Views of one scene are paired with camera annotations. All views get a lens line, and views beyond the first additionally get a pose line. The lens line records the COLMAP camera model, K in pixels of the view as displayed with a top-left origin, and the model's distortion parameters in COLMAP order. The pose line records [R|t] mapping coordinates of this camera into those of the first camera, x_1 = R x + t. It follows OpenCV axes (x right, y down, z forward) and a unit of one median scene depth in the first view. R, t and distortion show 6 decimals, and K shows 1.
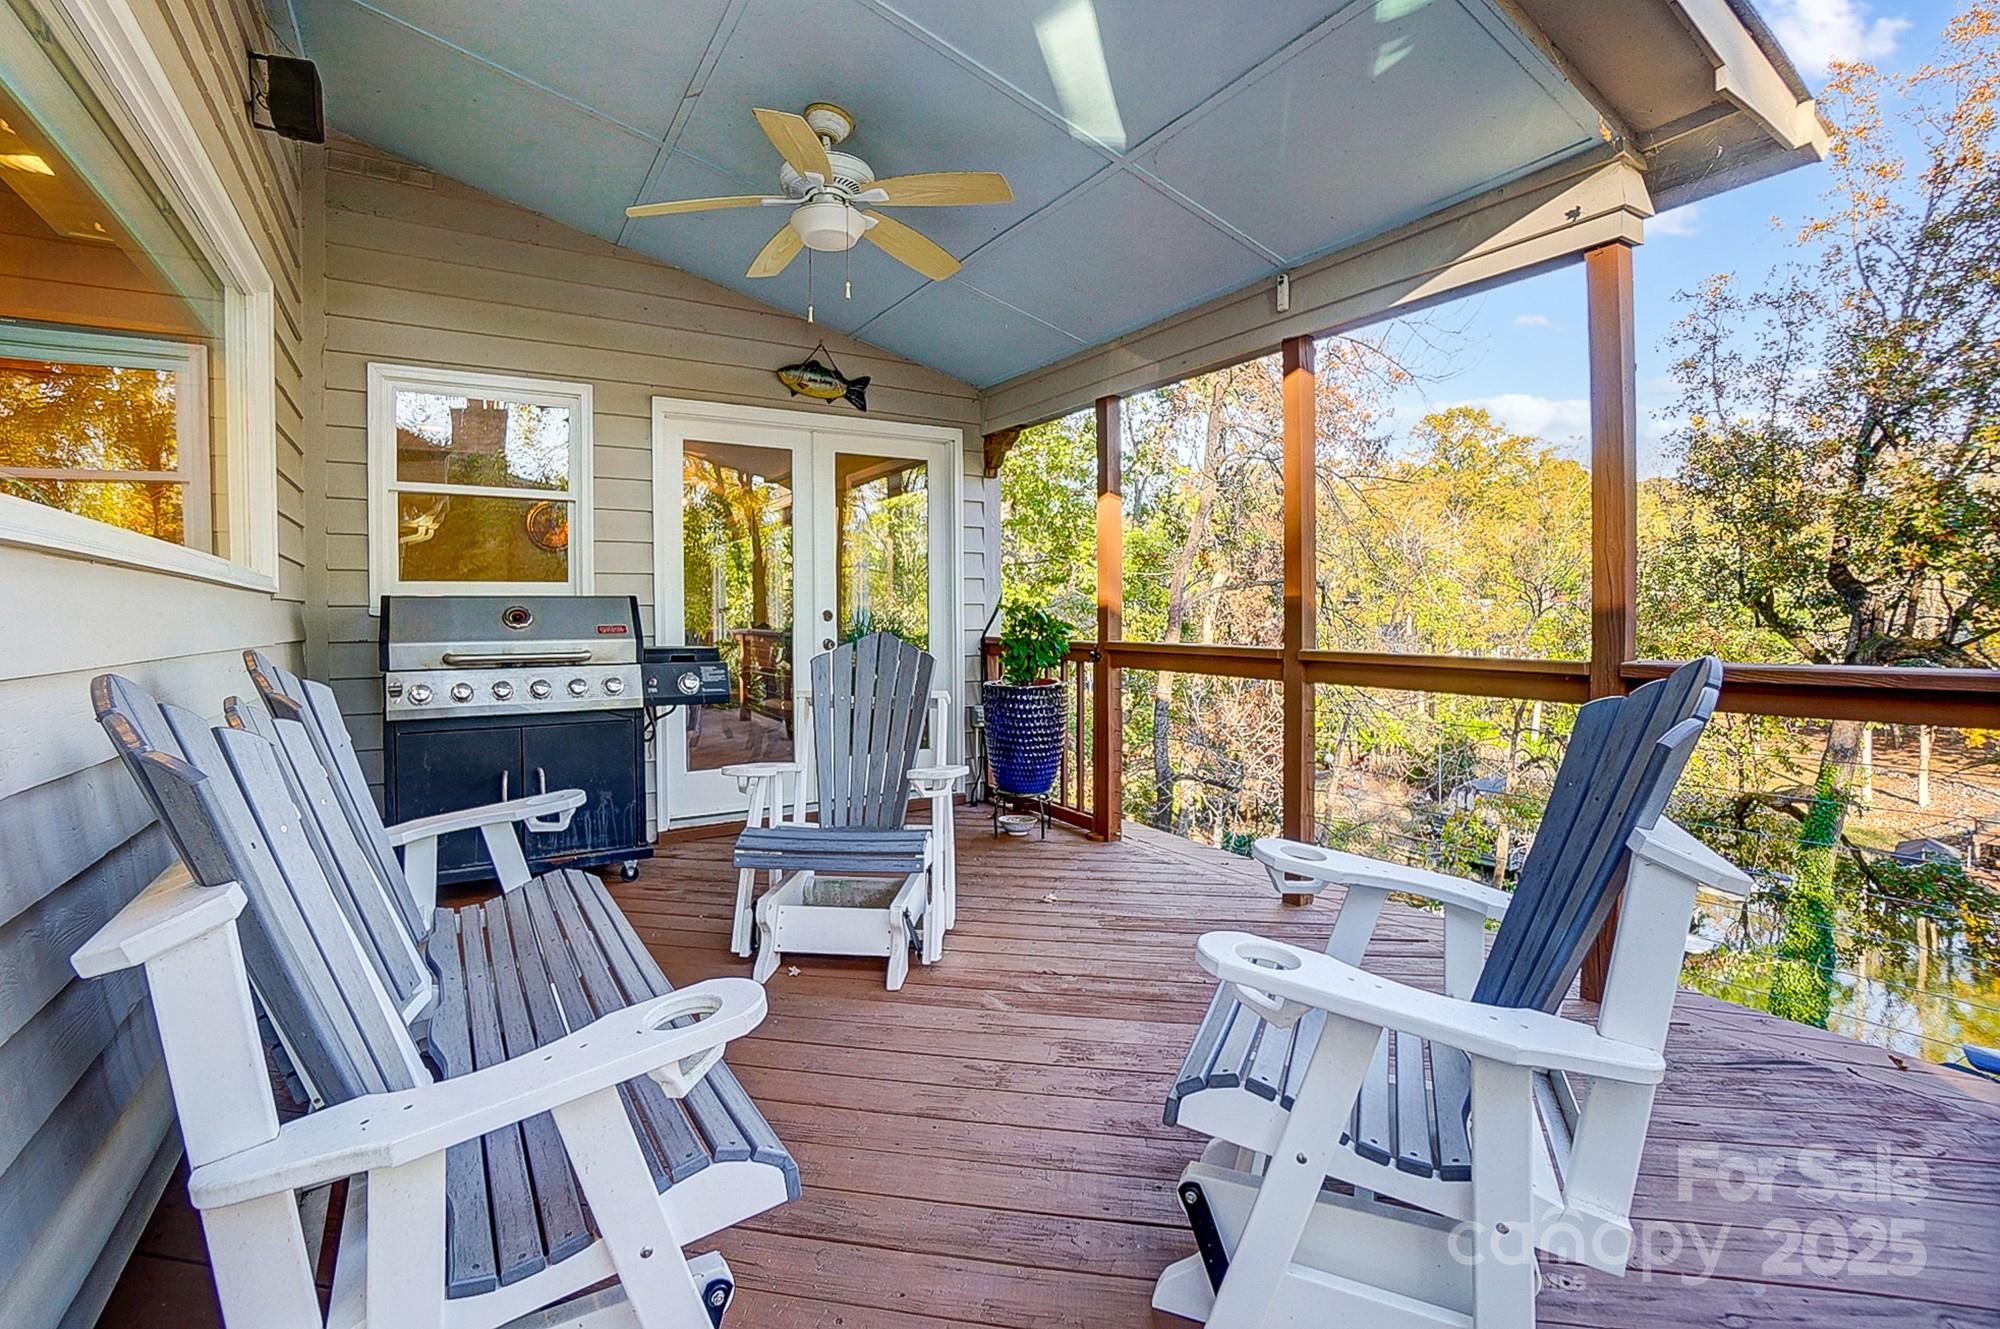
lens RADIAL K [[892.5, 0, 994.2], [0, 892.5, 626.4], [0, 0, 1]] dist [-0.059741, 0.000018]
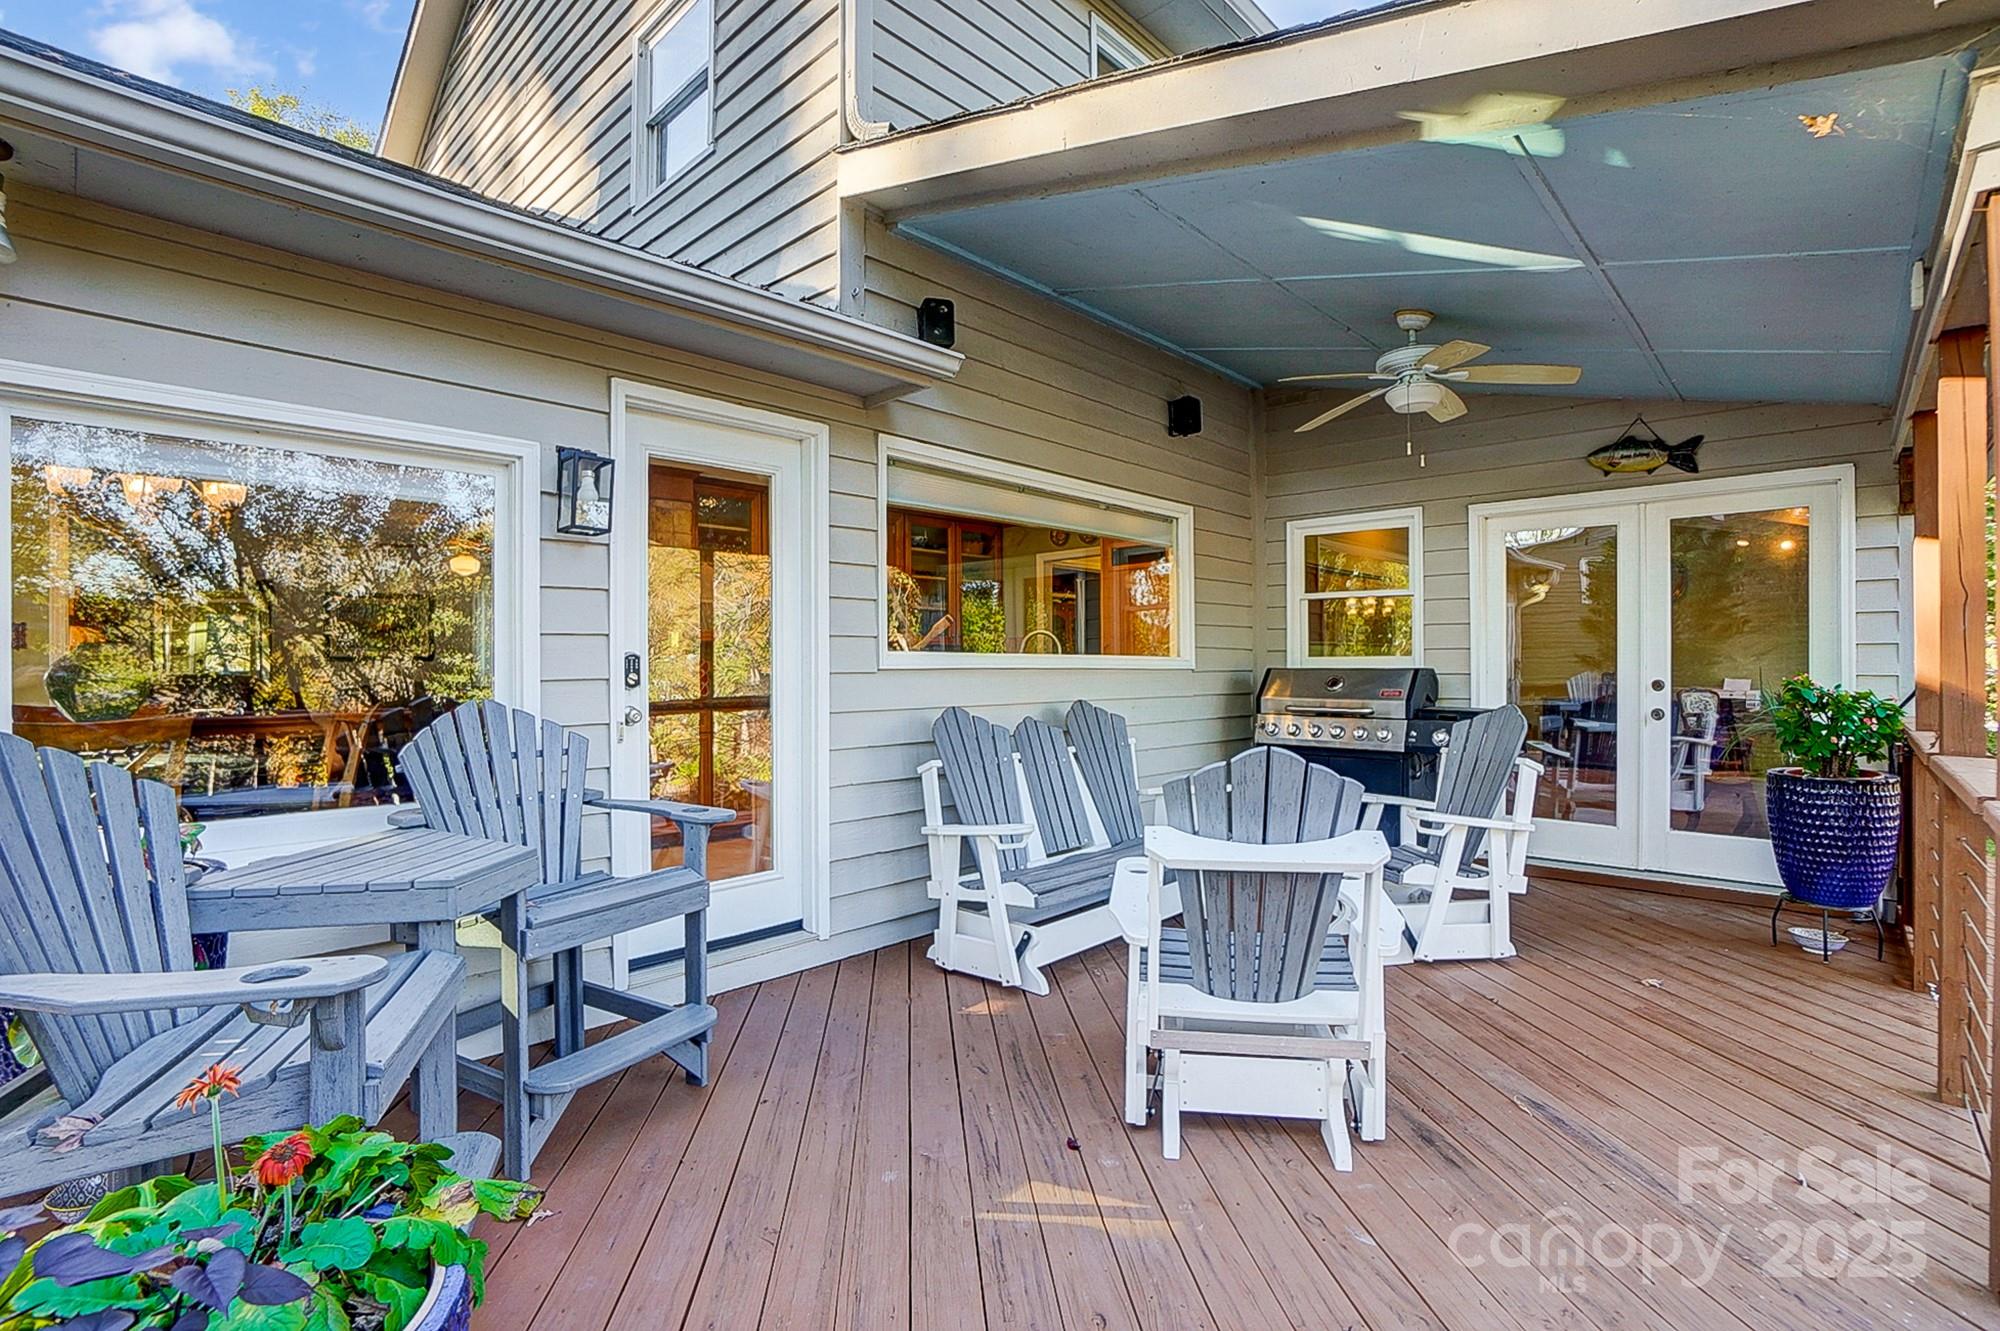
lens RADIAL K [[891.4, 0, 987.2], [0, 891.4, 658.1], [0, 0, 1]] dist [-0.059748, 0.021279]
pose [[0.264967, -0.001663, -0.964256, 0.566921], [-0.016351, 0.999847, -0.006217, -0.025237], [0.964119, 0.017414, 0.264900, 0.022065]]
